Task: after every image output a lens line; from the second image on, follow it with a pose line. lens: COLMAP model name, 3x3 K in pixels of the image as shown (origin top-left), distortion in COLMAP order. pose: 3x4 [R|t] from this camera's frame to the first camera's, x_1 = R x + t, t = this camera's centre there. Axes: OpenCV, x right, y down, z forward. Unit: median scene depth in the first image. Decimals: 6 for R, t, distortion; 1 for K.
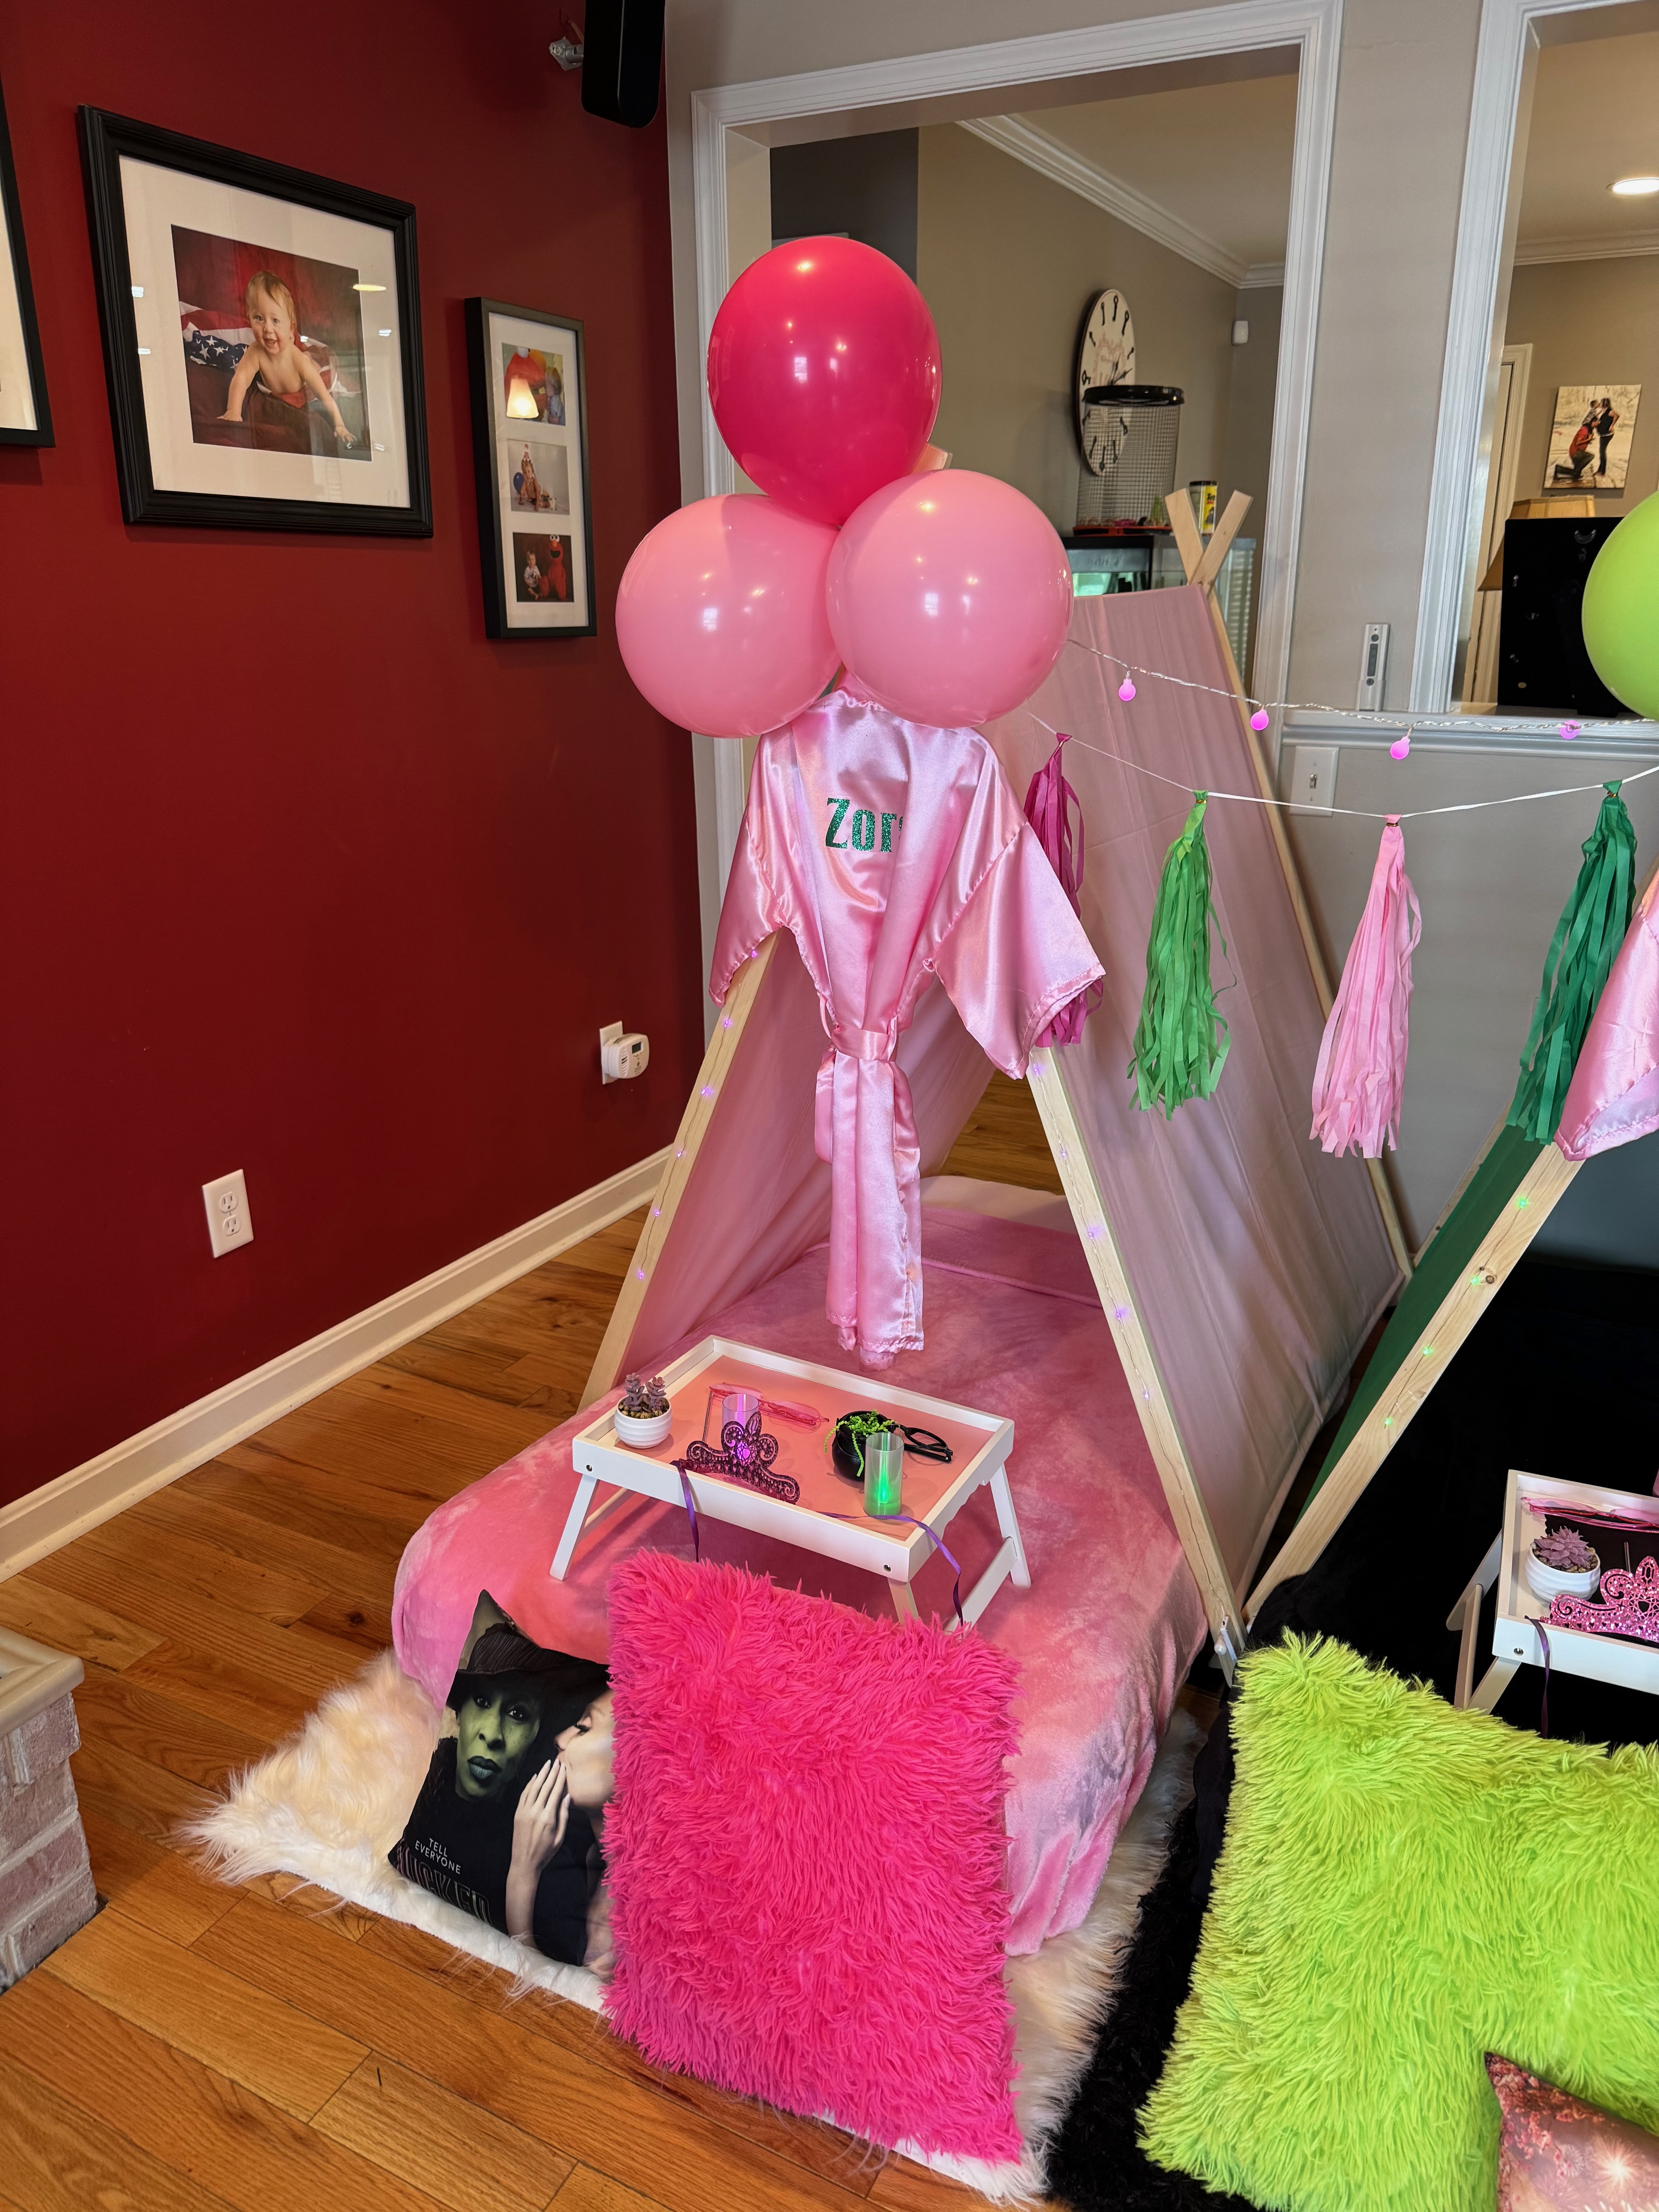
lens RADIAL K [[1552.4, 0, 841.1], [0, 1552.4, 1113.1], [0, 0, 1]] dist [0.048290, -0.062686]
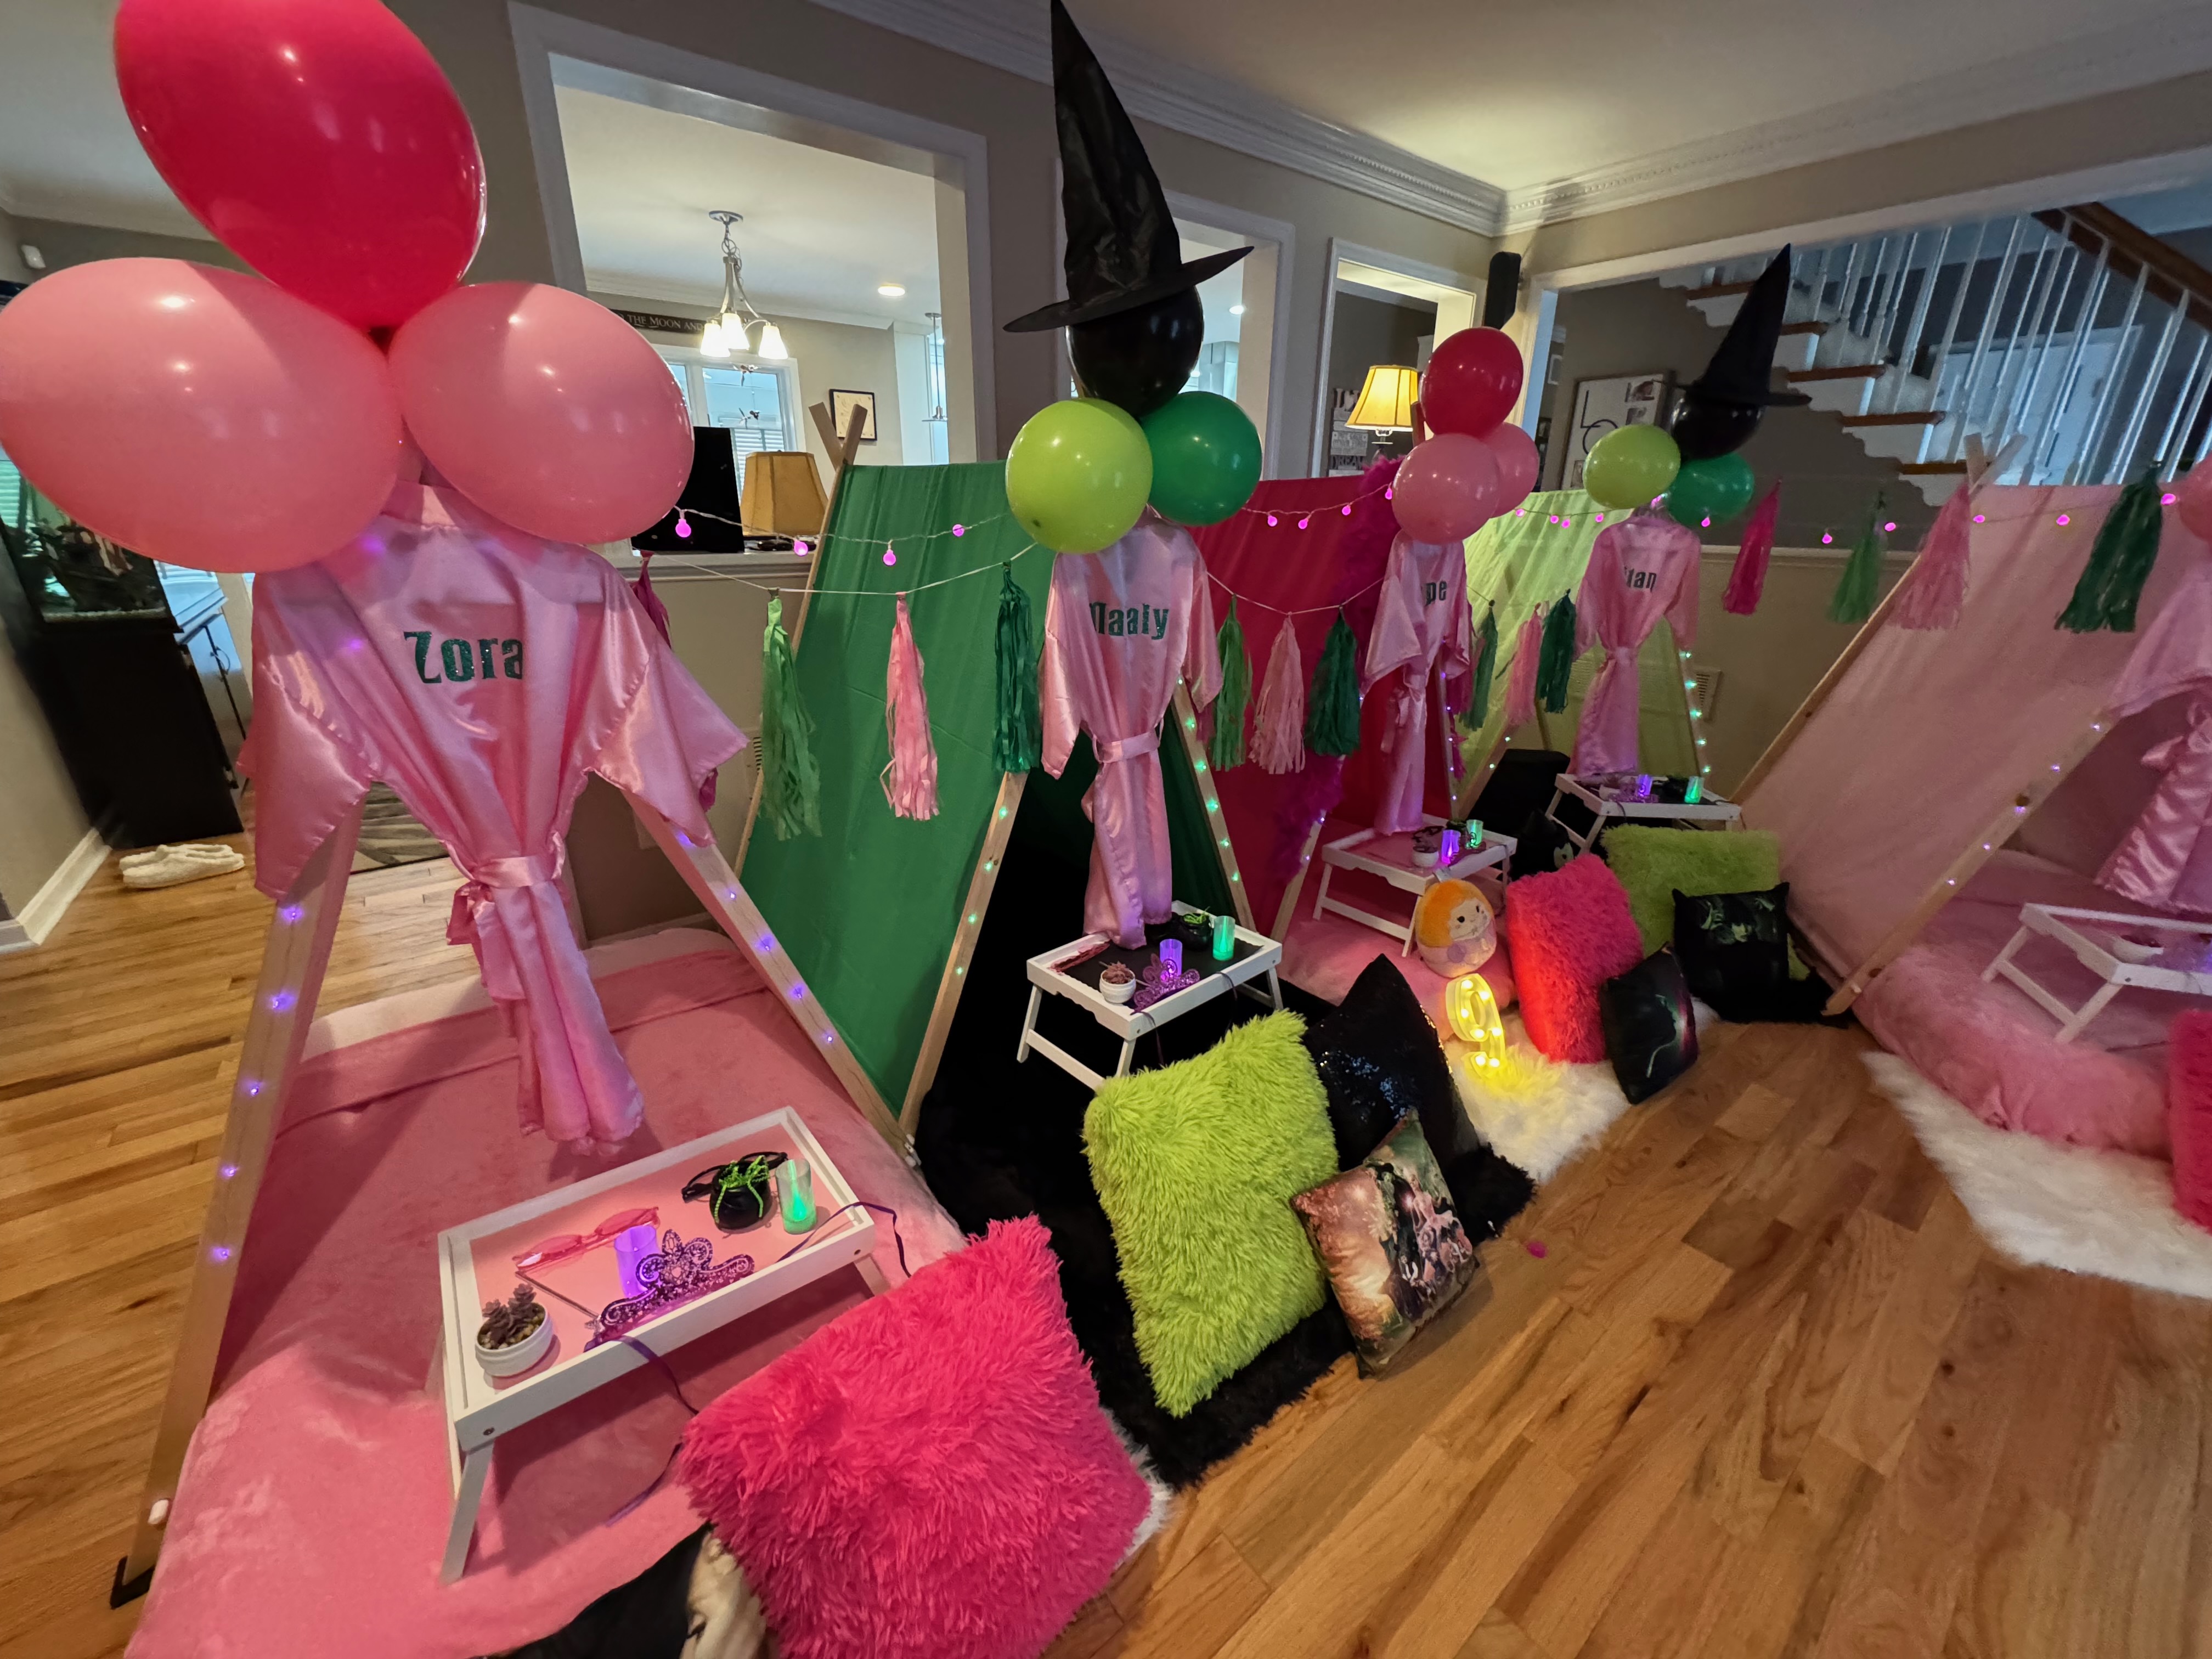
lens RADIAL K [[876.6, 0, 1103.8], [0, 876.6, 830.8], [0, 0, 1]] dist [-0.001745, -0.001137]
pose [[0.411986, -0.307261, 0.857822, -0.331808], [0.285527, 0.937549, 0.198688, -0.078642], [-0.865299, 0.163075, 0.473988, 0.423304]]
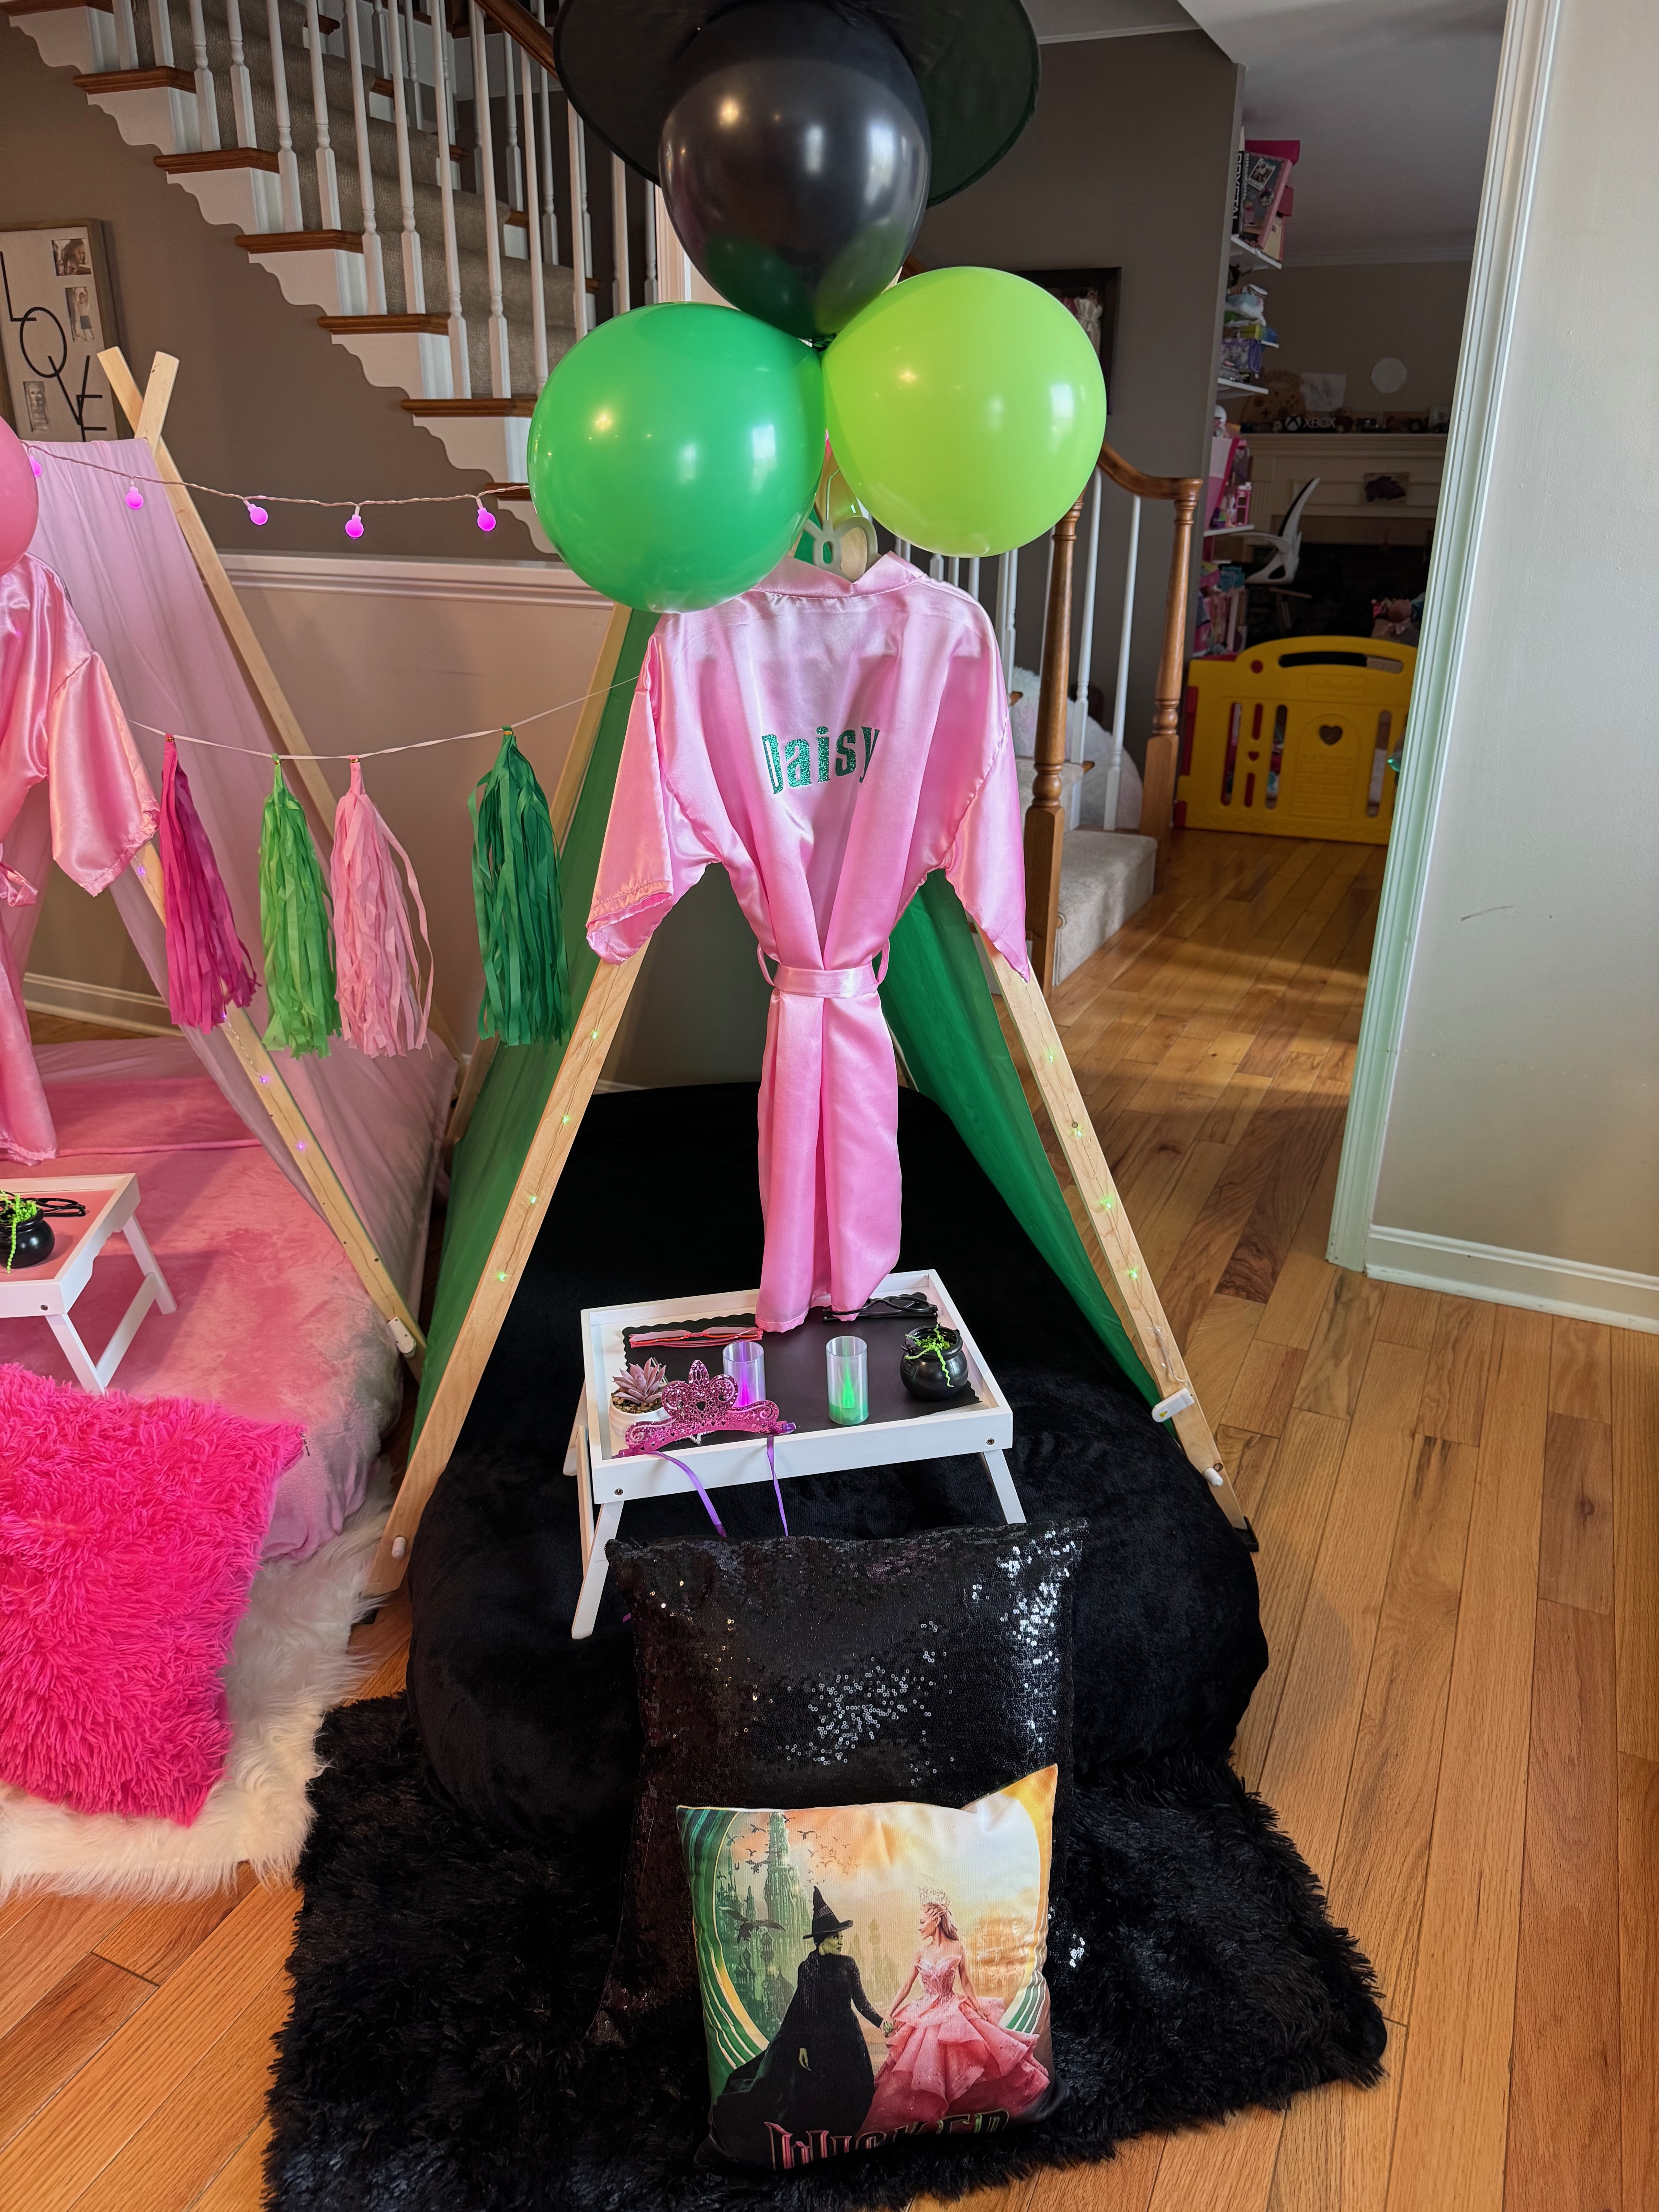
lens RADIAL K [[1552.4, 0, 825.0], [0, 1552.4, 1094.9], [0, 0, 1]] dist [0.048290, -0.062686]
pose [[-0.048177, -0.367891, 0.928620, 0.020881], [0.313659, 0.877099, 0.363752, 0.331228], [-0.948313, 0.308794, 0.073136, -0.883904]]
